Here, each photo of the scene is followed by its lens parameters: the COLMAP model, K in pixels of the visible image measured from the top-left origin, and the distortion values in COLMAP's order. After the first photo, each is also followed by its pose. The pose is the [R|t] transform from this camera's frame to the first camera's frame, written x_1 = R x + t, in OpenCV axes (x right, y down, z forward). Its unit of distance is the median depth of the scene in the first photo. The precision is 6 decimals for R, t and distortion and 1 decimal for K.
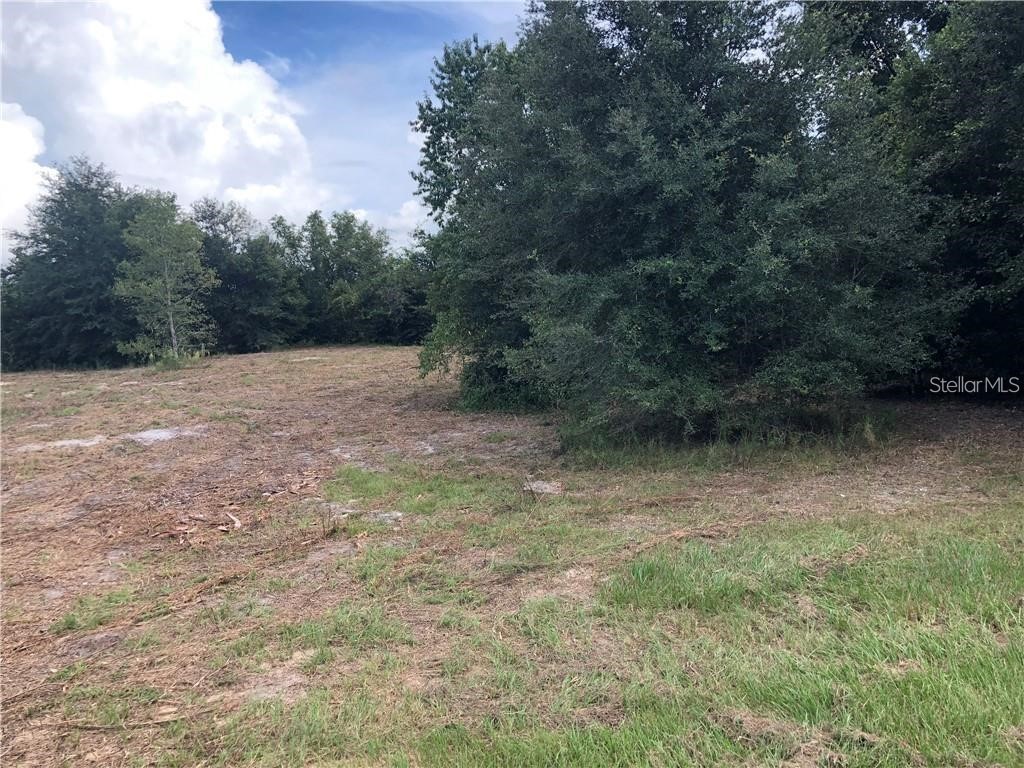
lens RADIAL K [[842.6, 0, 504.7], [0, 842.6, 380.7], [0, 0, 1]] dist [0.039334, -0.031022]
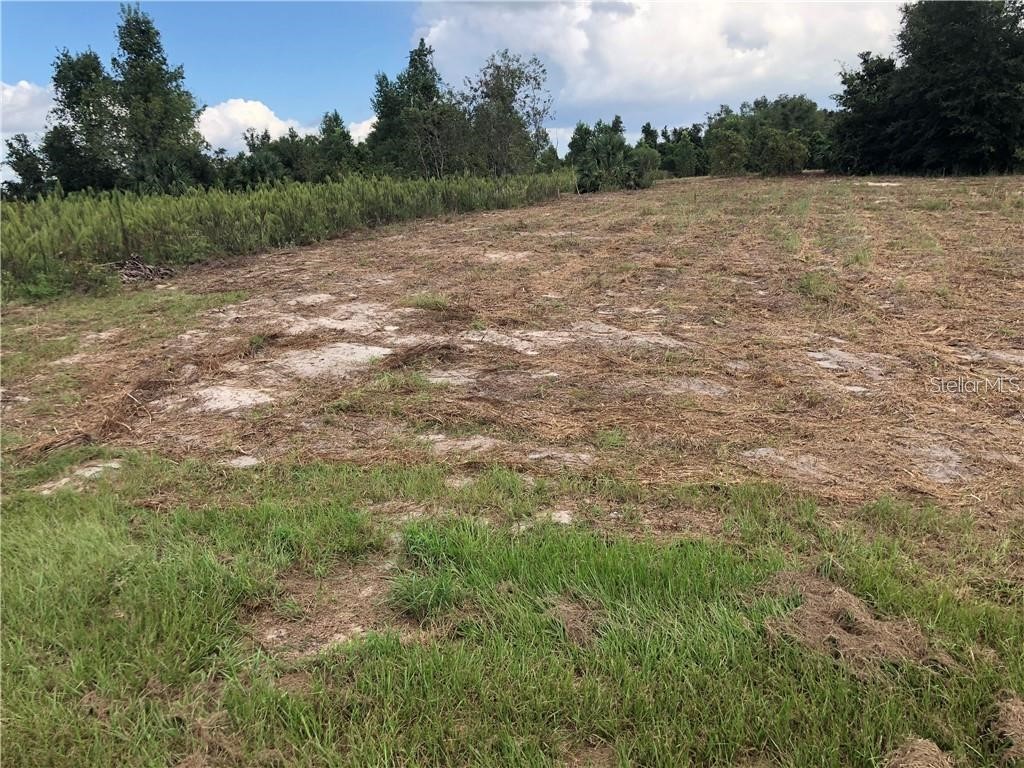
lens RADIAL K [[842.6, 0, 509.9], [0, 842.6, 393.6], [0, 0, 1]] dist [0.039334, -0.031022]
pose [[0.753520, 0.210490, -0.622818, -0.360668], [-0.071908, 0.968063, 0.240172, 0.058079], [0.653481, -0.136189, 0.744591, -0.219796]]
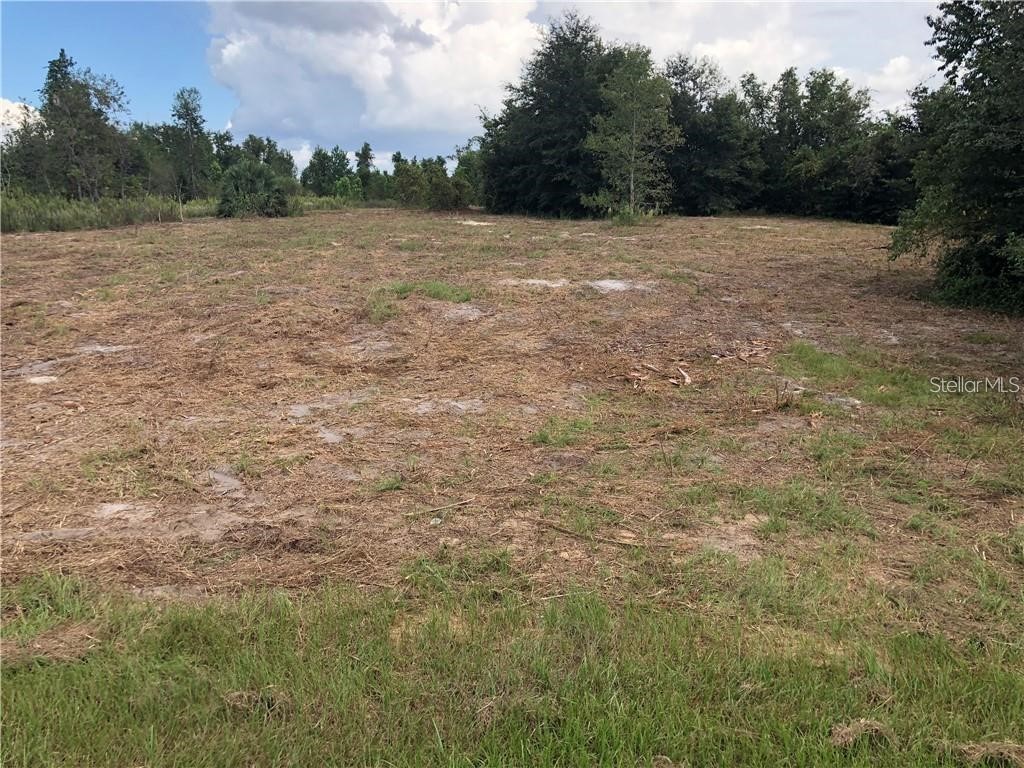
lens RADIAL K [[842.6, 0, 511.1], [0, 842.6, 383.9], [0, 0, 1]] dist [0.039334, -0.031022]
pose [[0.876100, 0.182955, -0.446067, -0.028506], [-0.111567, 0.977022, 0.181604, 0.007595], [0.469043, -0.109337, 0.876381, 0.003610]]
